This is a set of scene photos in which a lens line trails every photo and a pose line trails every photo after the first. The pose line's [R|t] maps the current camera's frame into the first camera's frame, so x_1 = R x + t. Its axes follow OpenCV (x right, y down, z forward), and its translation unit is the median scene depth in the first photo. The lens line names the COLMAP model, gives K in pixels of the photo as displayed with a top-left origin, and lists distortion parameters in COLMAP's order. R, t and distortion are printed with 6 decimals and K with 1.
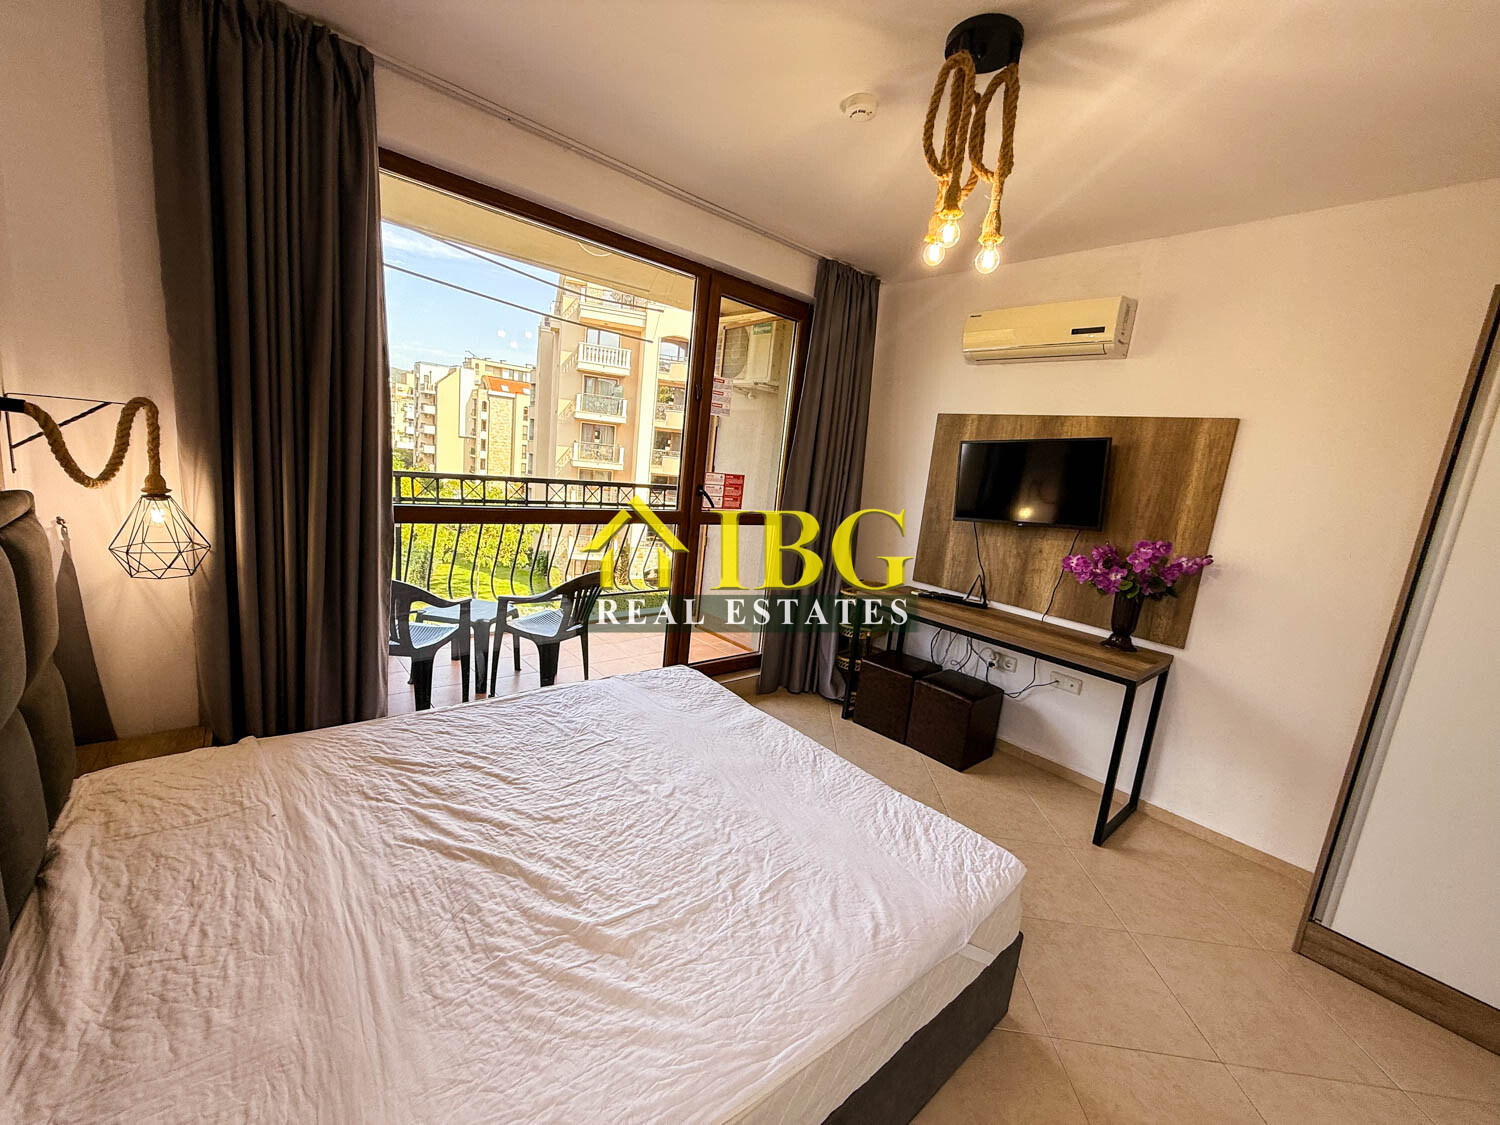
lens RADIAL K [[597.8, 0, 747.3], [0, 597.8, 563.1], [0, 0, 1]] dist [0.001031, 0.000509]
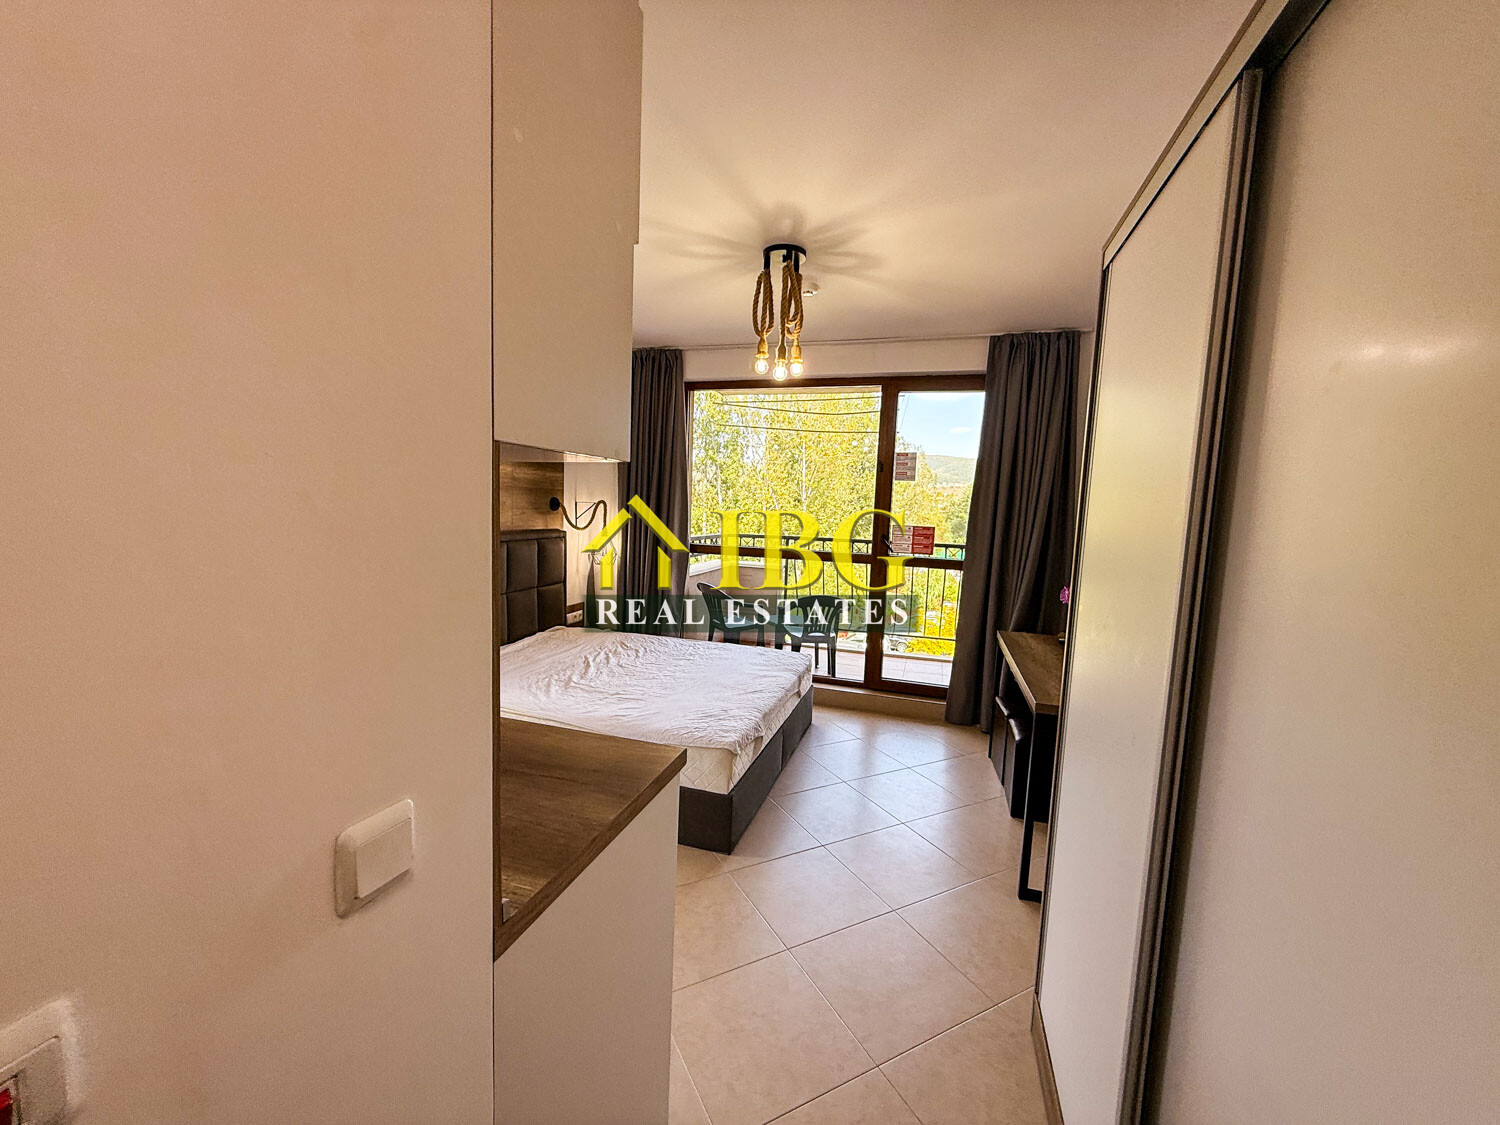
lens RADIAL K [[597.8, 0, 747.3], [0, 597.8, 563.1], [0, 0, 1]] dist [0.001031, 0.000509]
pose [[0.521721, 0.002849, -0.853111, 0.882834], [-0.133608, 0.987928, -0.078409, 0.074097], [0.842589, 0.154890, 0.515803, 0.081642]]
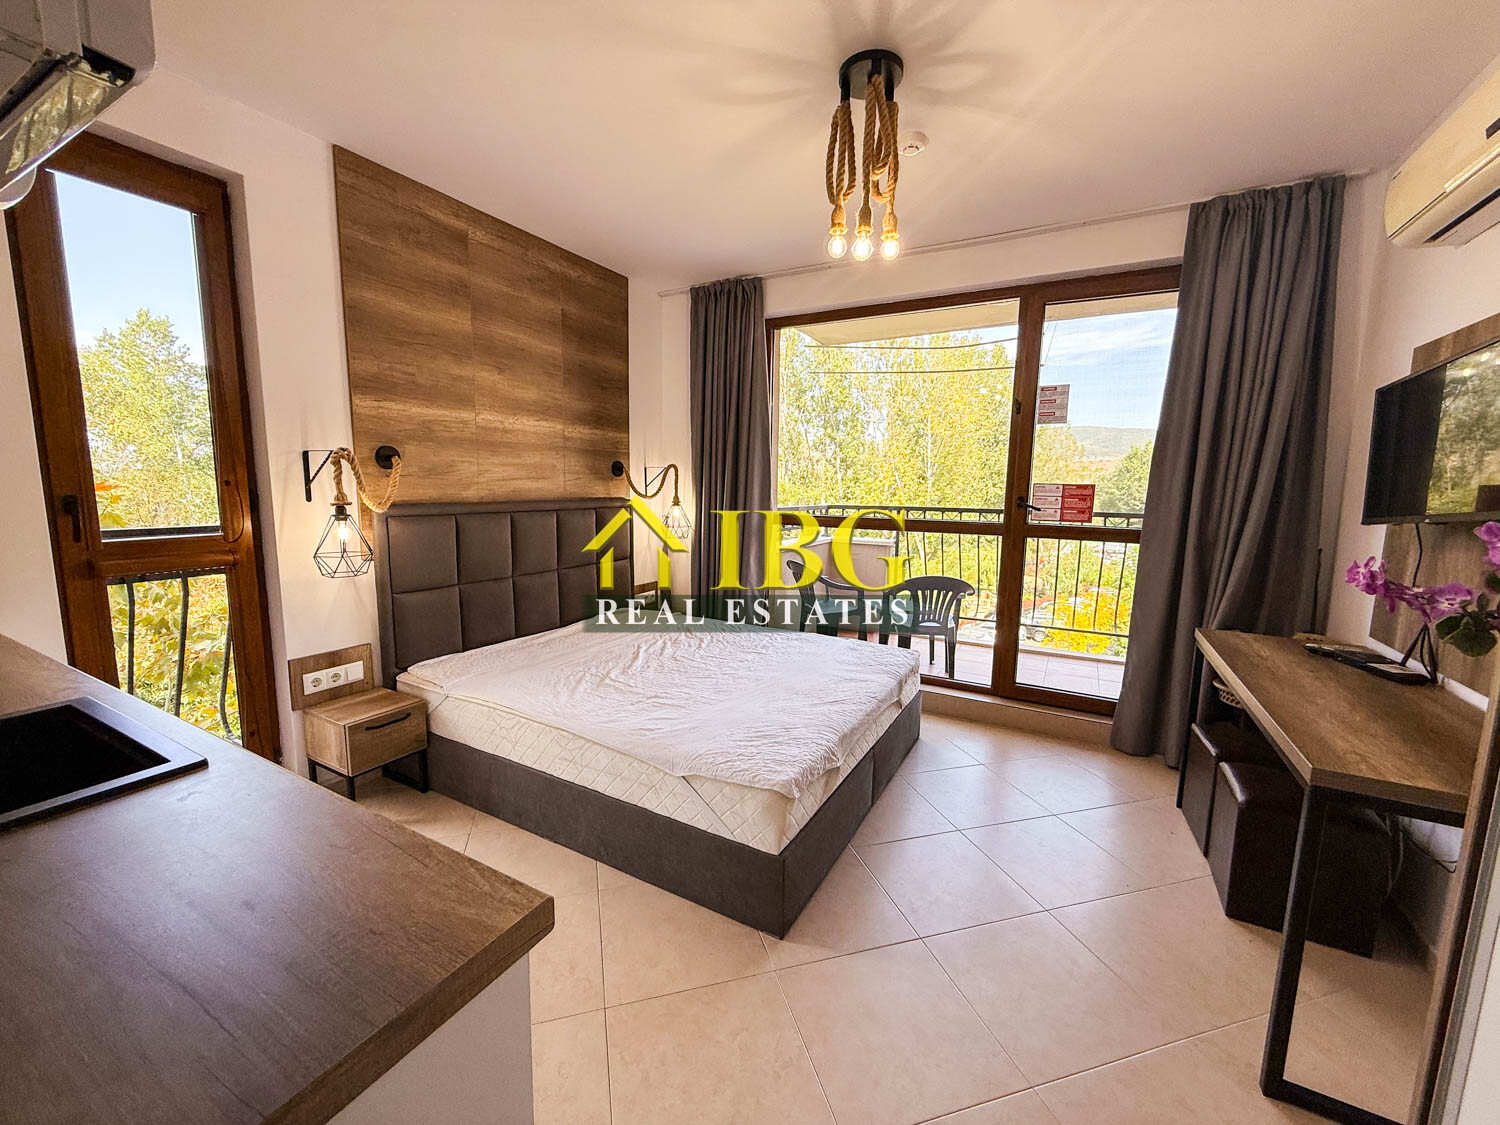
lens RADIAL K [[597.8, 0, 747.3], [0, 597.8, 563.1], [0, 0, 1]] dist [0.001031, 0.000509]
pose [[0.339615, 0.030105, -0.940083, 0.706185], [-0.145266, 0.989174, -0.020802, 0.066228], [0.929279, 0.143626, 0.340312, 0.253135]]
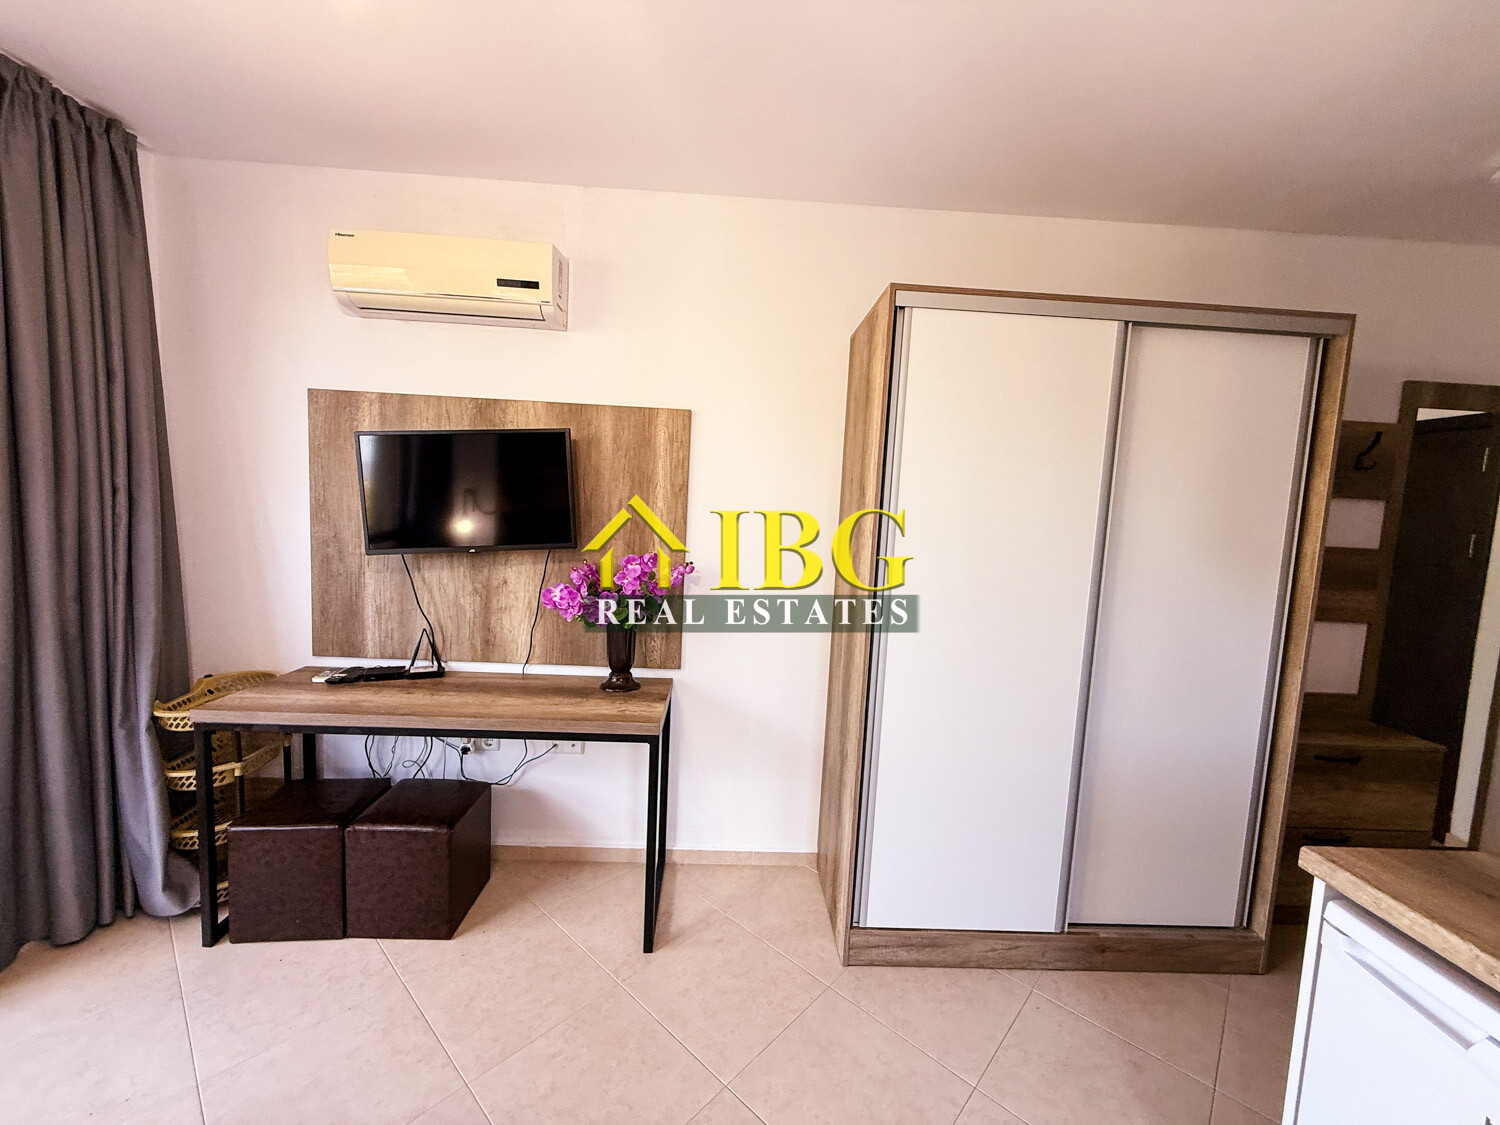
lens RADIAL K [[599.0, 0, 747.3], [0, 599.0, 563.0], [0, 0, 1]] dist [0.001170, 0.000448]
pose [[0.626497, -0.138869, 0.766953, 0.108288], [0.152022, 0.986873, 0.054508, -0.036858], [-0.764455, 0.082445, 0.639384, 0.282579]]
